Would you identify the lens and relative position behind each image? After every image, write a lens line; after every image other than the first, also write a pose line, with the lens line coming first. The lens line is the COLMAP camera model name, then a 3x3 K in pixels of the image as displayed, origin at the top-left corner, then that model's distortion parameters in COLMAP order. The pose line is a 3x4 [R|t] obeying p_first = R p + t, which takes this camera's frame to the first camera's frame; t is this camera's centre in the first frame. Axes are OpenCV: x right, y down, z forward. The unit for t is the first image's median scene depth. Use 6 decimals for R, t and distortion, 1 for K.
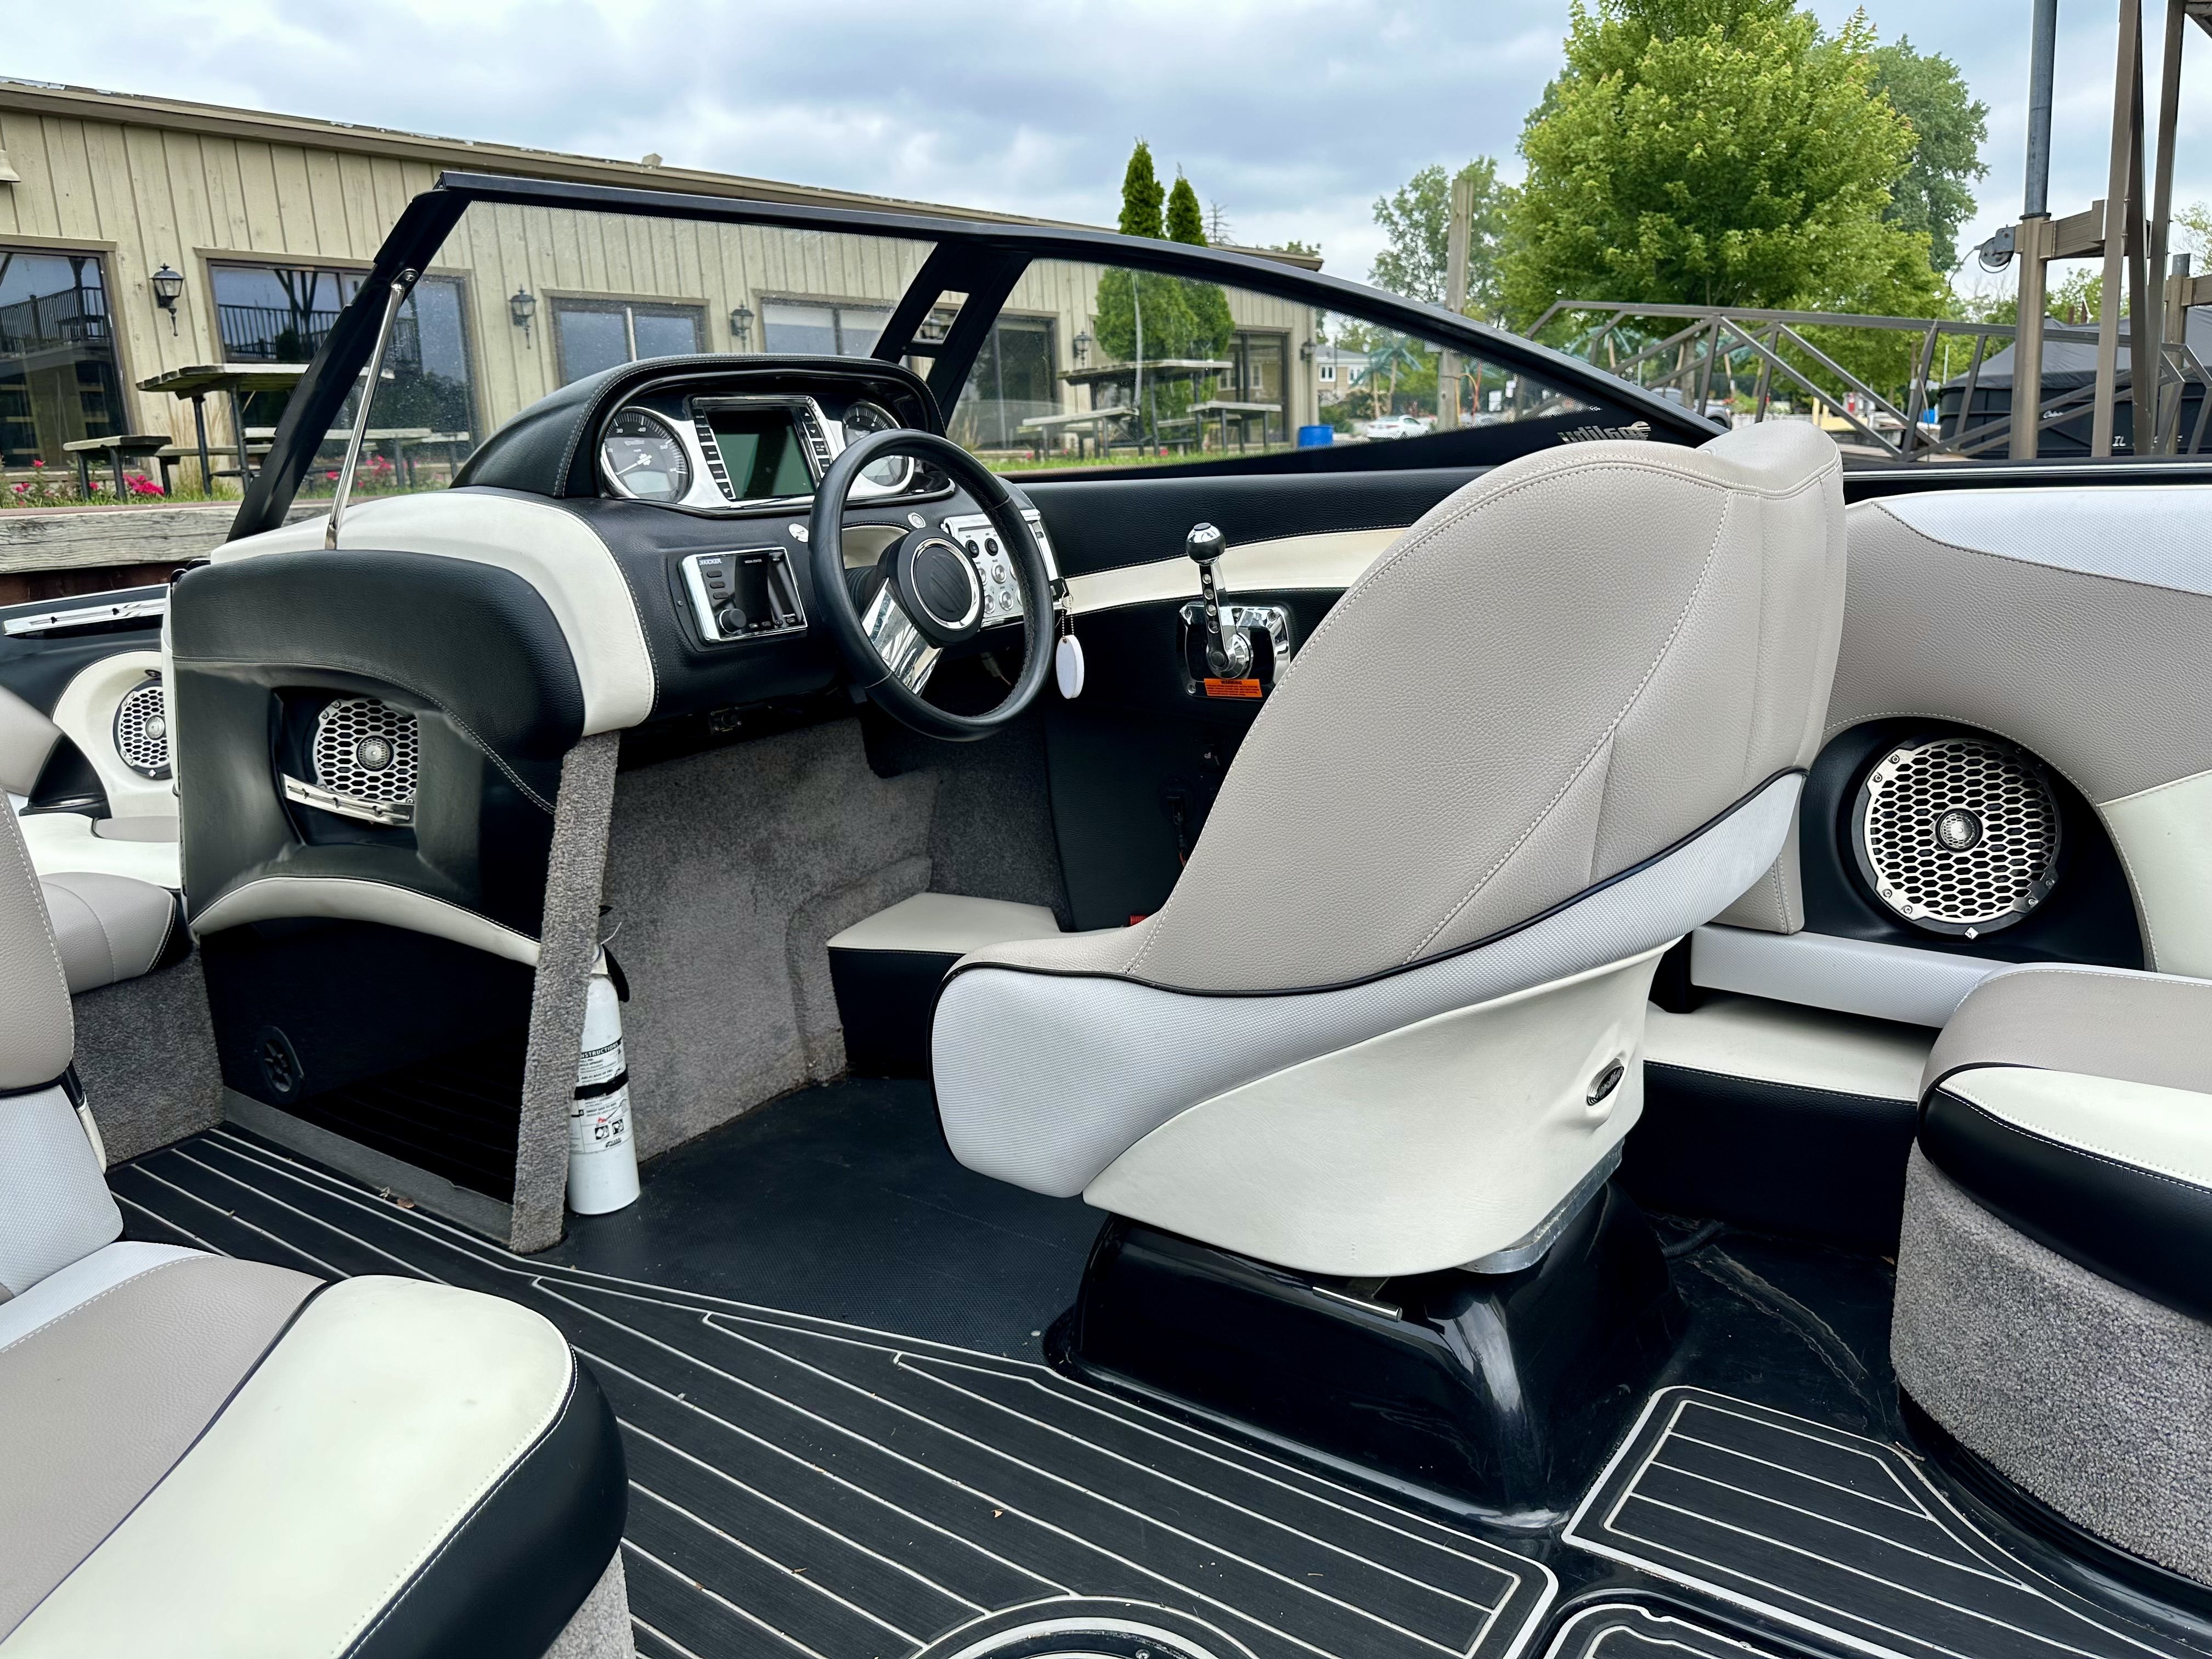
lens RADIAL K [[1560.1, 0, 1097.8], [0, 1560.1, 808.9], [0, 0, 1]] dist [0.066915, -0.066882]
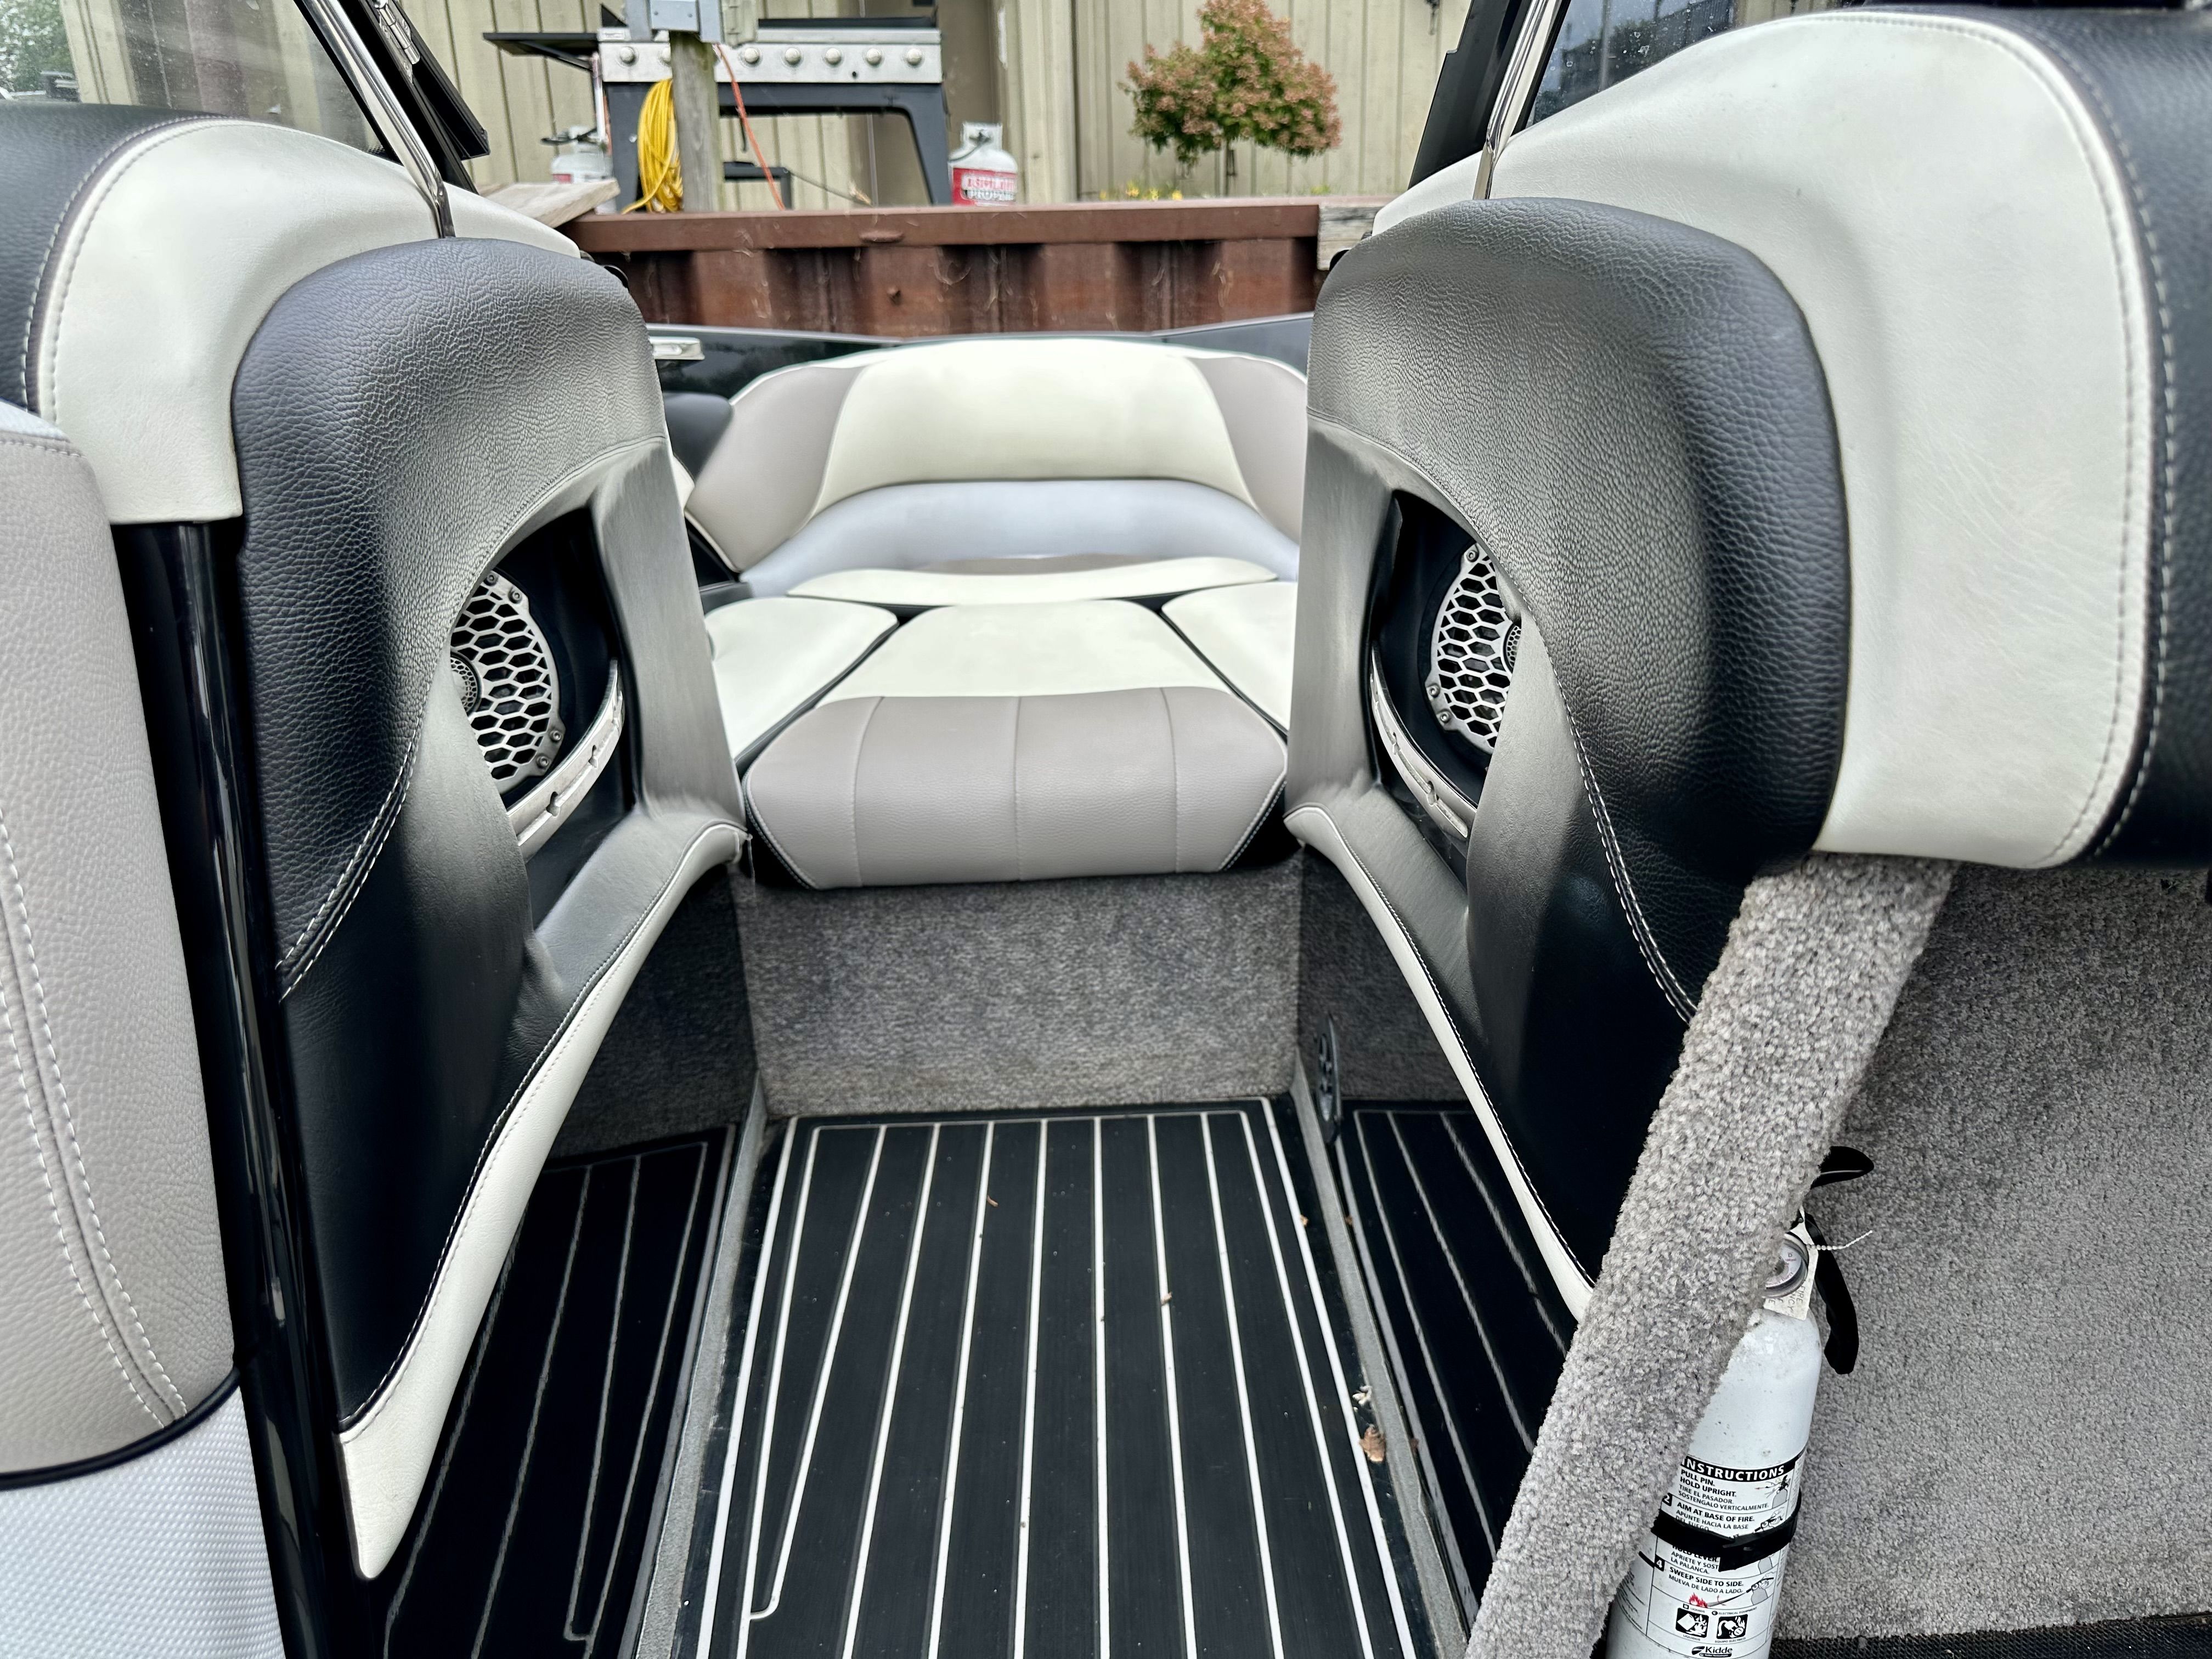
lens RADIAL K [[1560.1, 0, 1119.1], [0, 1560.1, 815.0], [0, 0, 1]] dist [0.066915, -0.066882]
pose [[0.619288, 0.307425, -0.722476, -0.164717], [-0.175609, 0.951082, 0.254173, -0.094600], [0.765274, -0.030533, 0.642980, 0.600686]]
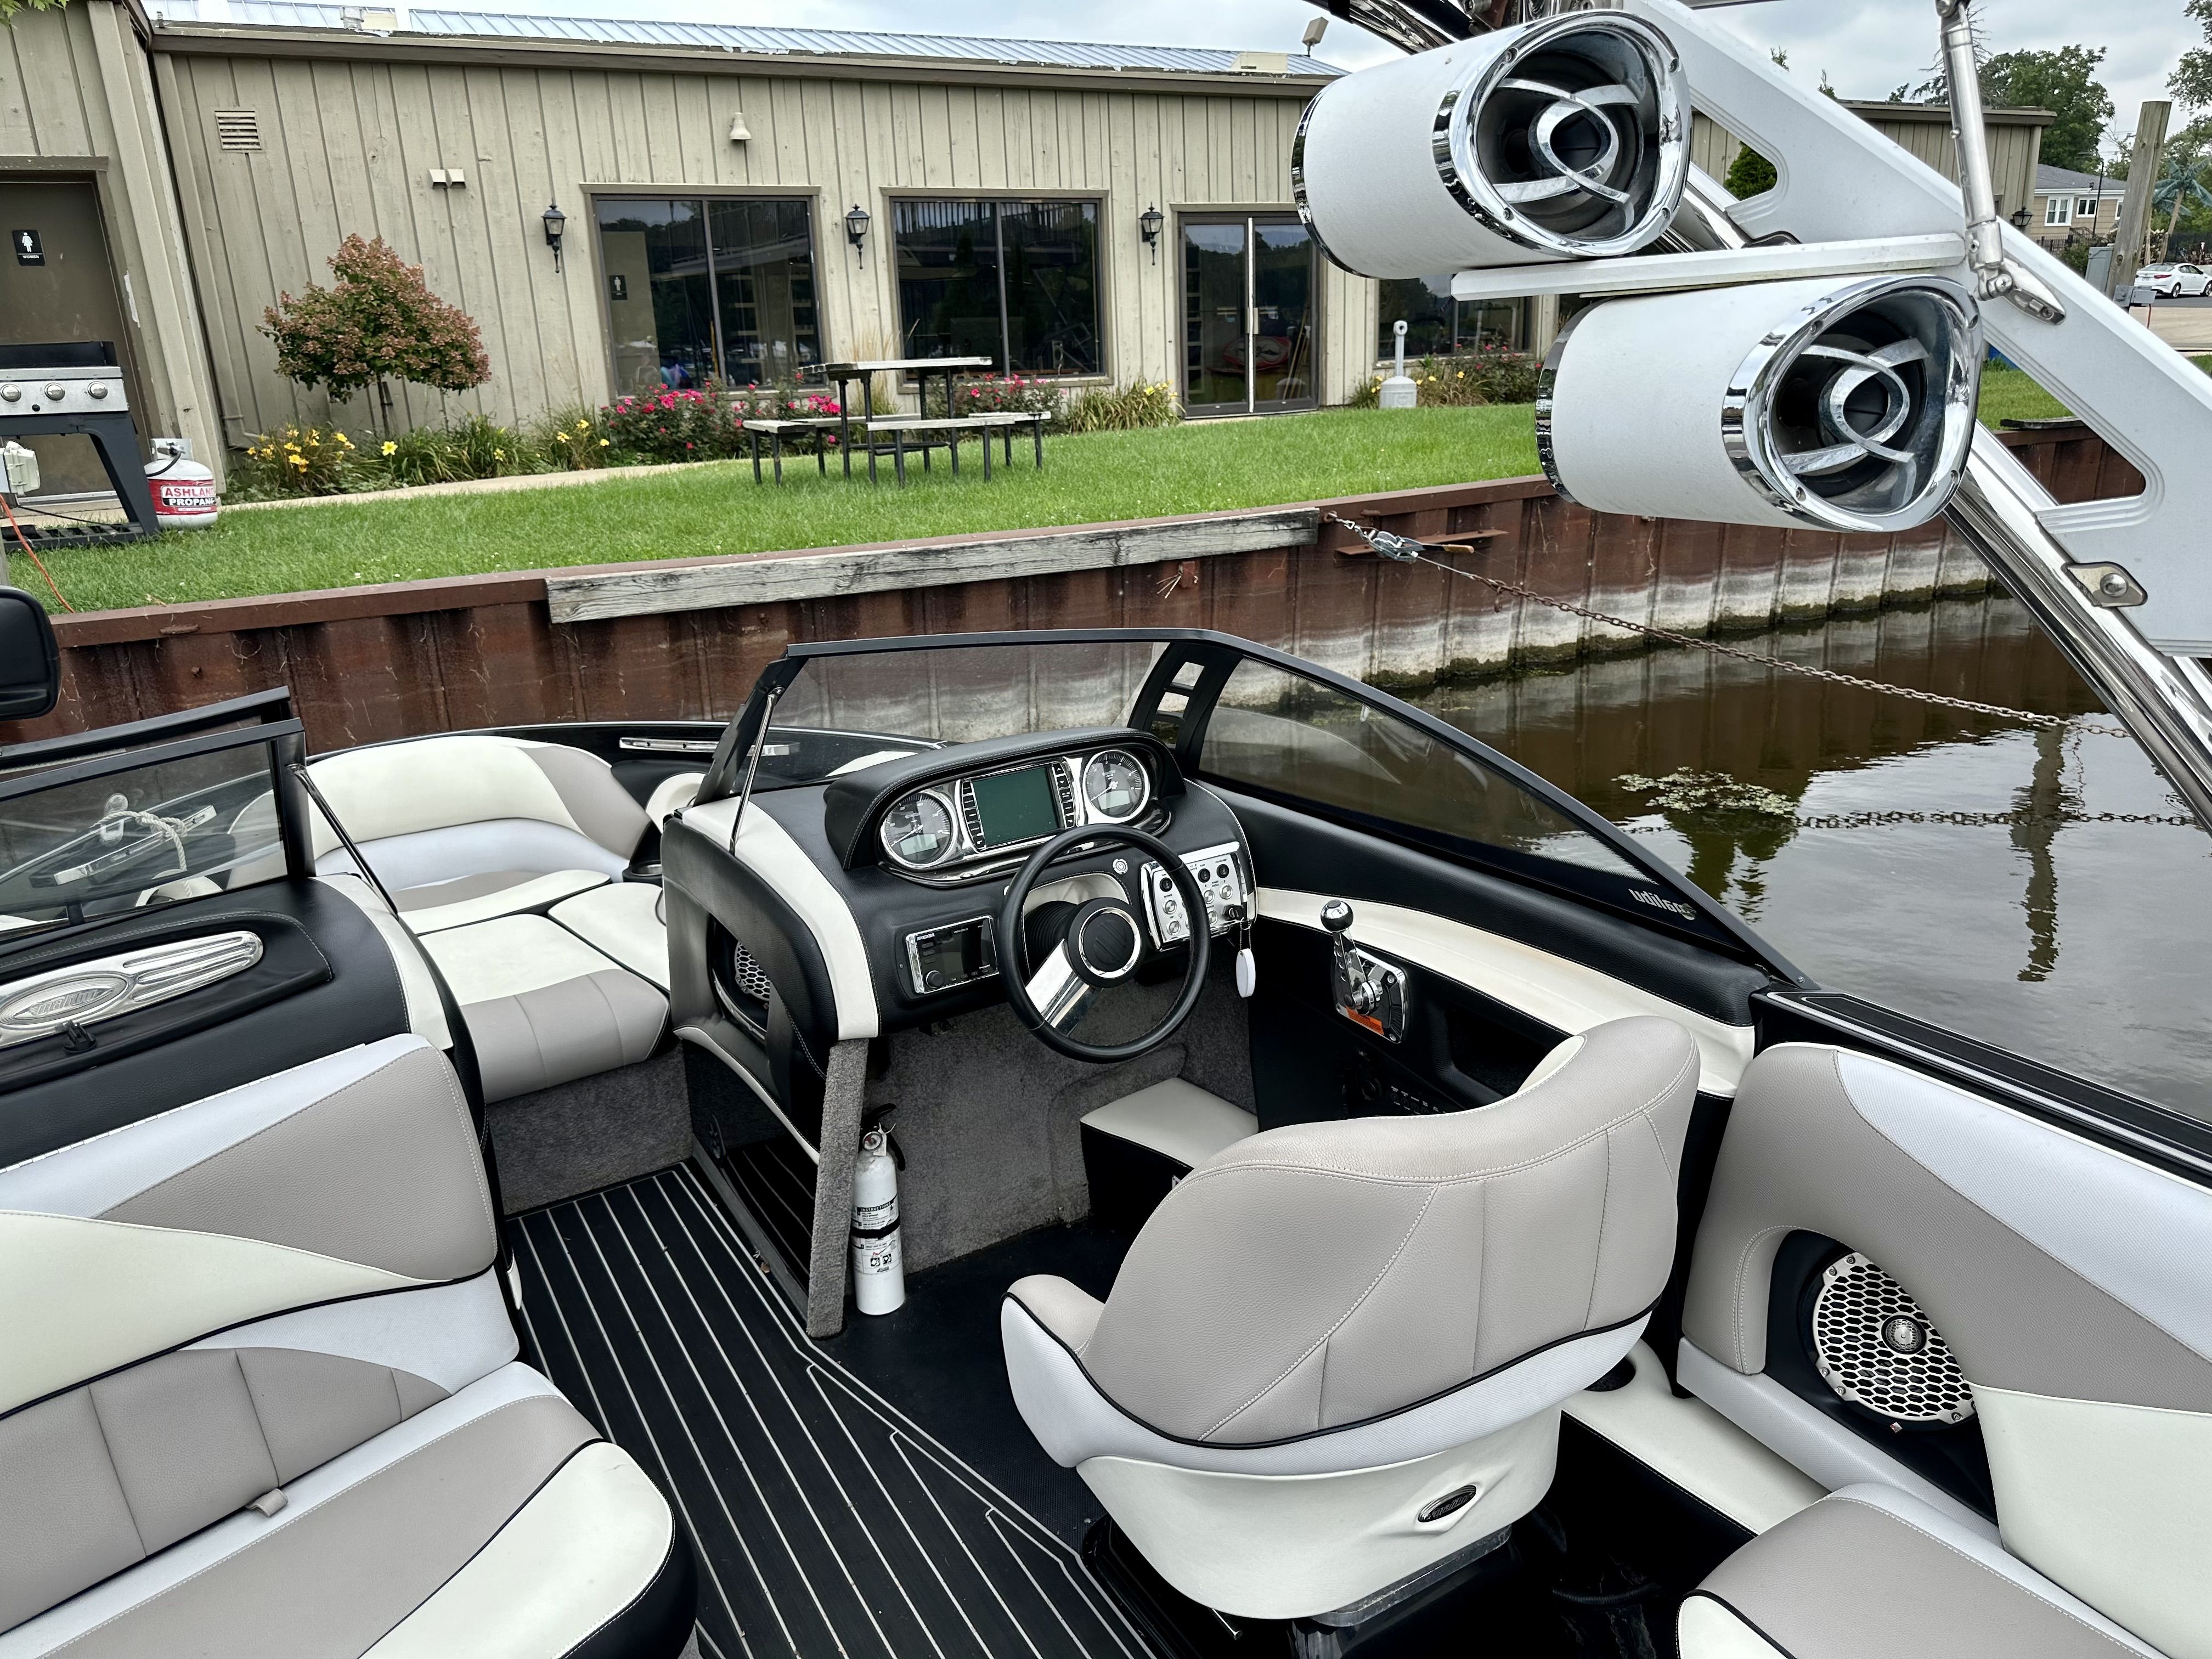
lens RADIAL K [[1560.1, 0, 1104.0], [0, 1560.1, 832.1], [0, 0, 1]] dist [0.066915, -0.066882]
pose [[0.920900, 0.130650, -0.367250, 0.341813], [-0.085675, 0.986959, 0.136280, -0.386780], [0.380266, -0.094036, 0.920084, -0.183548]]
